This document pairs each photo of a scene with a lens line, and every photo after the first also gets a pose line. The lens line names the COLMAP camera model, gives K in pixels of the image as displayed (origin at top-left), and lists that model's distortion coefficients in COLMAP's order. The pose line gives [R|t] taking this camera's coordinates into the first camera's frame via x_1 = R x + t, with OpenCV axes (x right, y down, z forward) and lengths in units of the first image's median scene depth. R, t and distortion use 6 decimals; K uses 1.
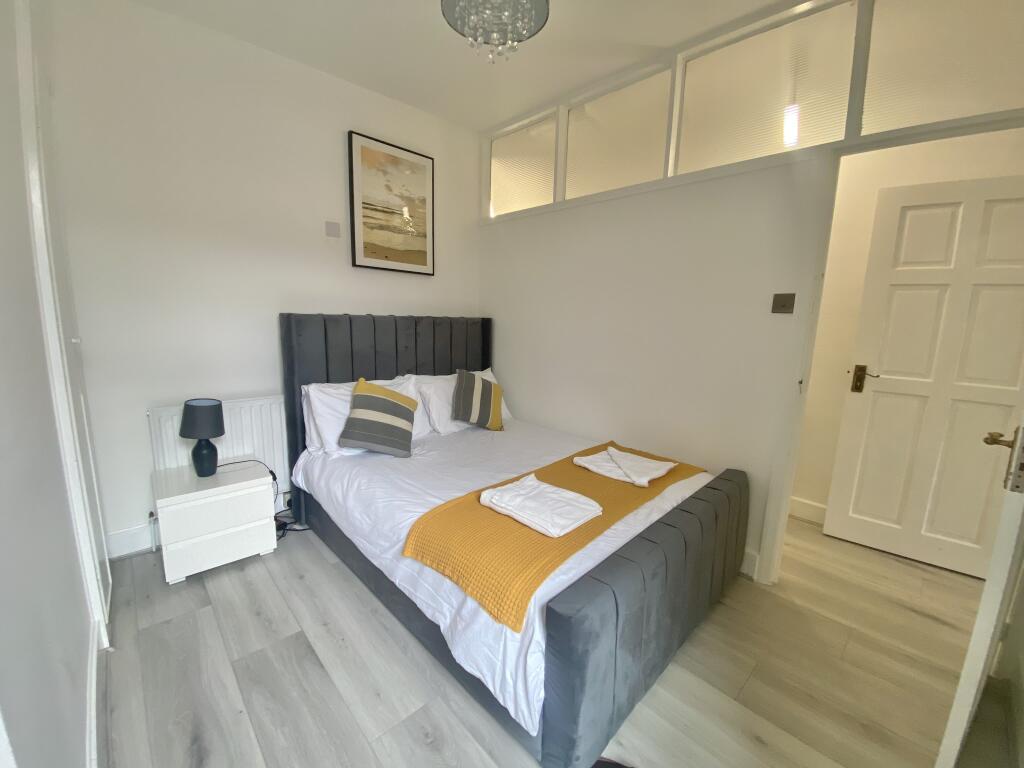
lens RADIAL K [[413.7, 0, 511.3], [0, 413.7, 389.1], [0, 0, 1]] dist [-0.015740, -0.000162]
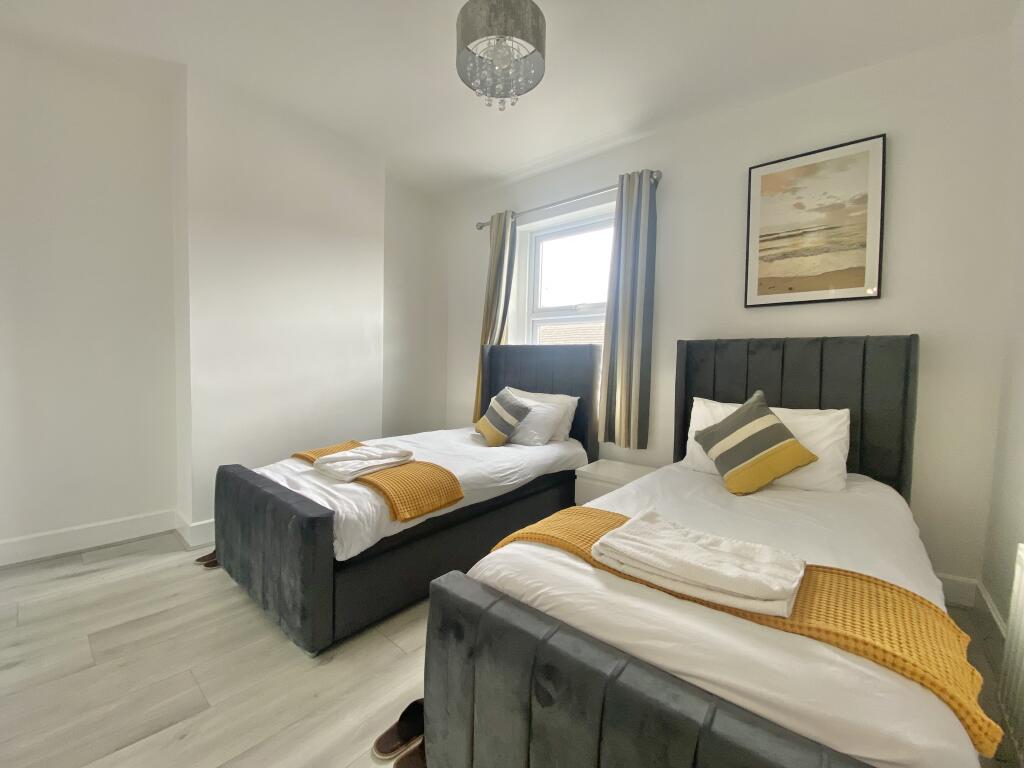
lens RADIAL K [[415.8, 0, 507.6], [0, 415.8, 380.1], [0, 0, 1]] dist [0.001003, -0.015310]
pose [[0.085721, 0.015988, -0.996191, 0.490106], [-0.160614, 0.987015, 0.002020, -0.053363], [0.983288, 0.159829, 0.087176, 0.416693]]
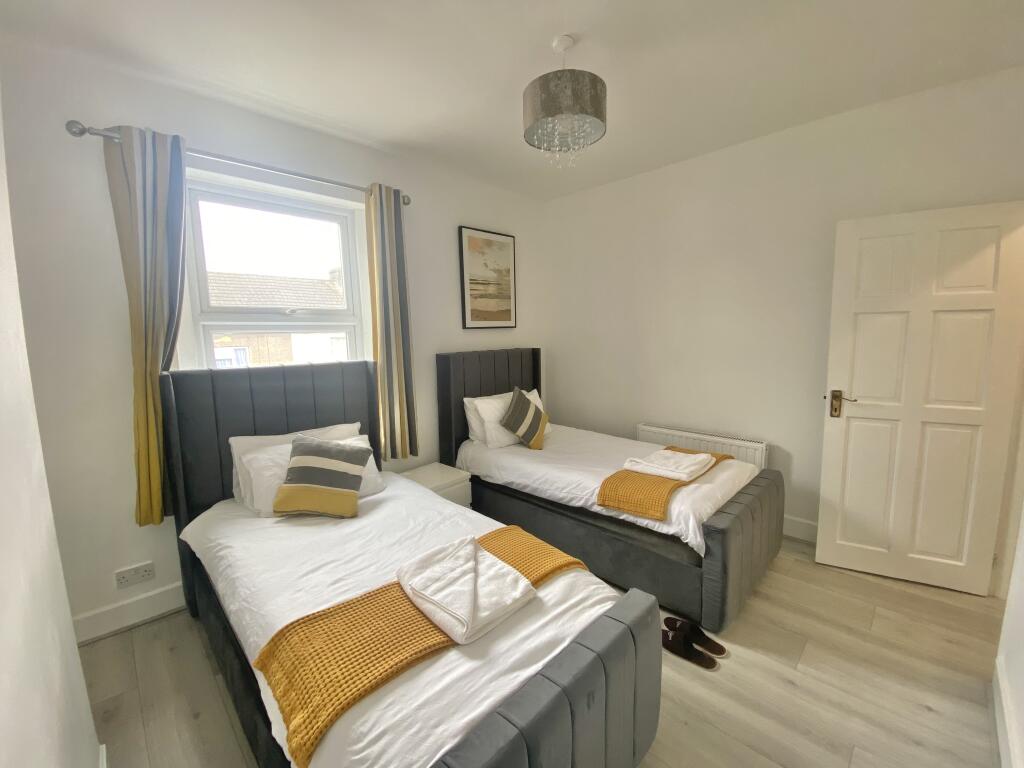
lens RADIAL K [[415.8, 0, 507.6], [0, 415.8, 380.1], [0, 0, 1]] dist [0.001003, -0.015310]
pose [[0.999044, -0.043667, 0.001839, -0.252773], [0.043703, 0.998565, -0.030966, -0.090838], [-0.000484, 0.031017, 0.999519, -0.283235]]
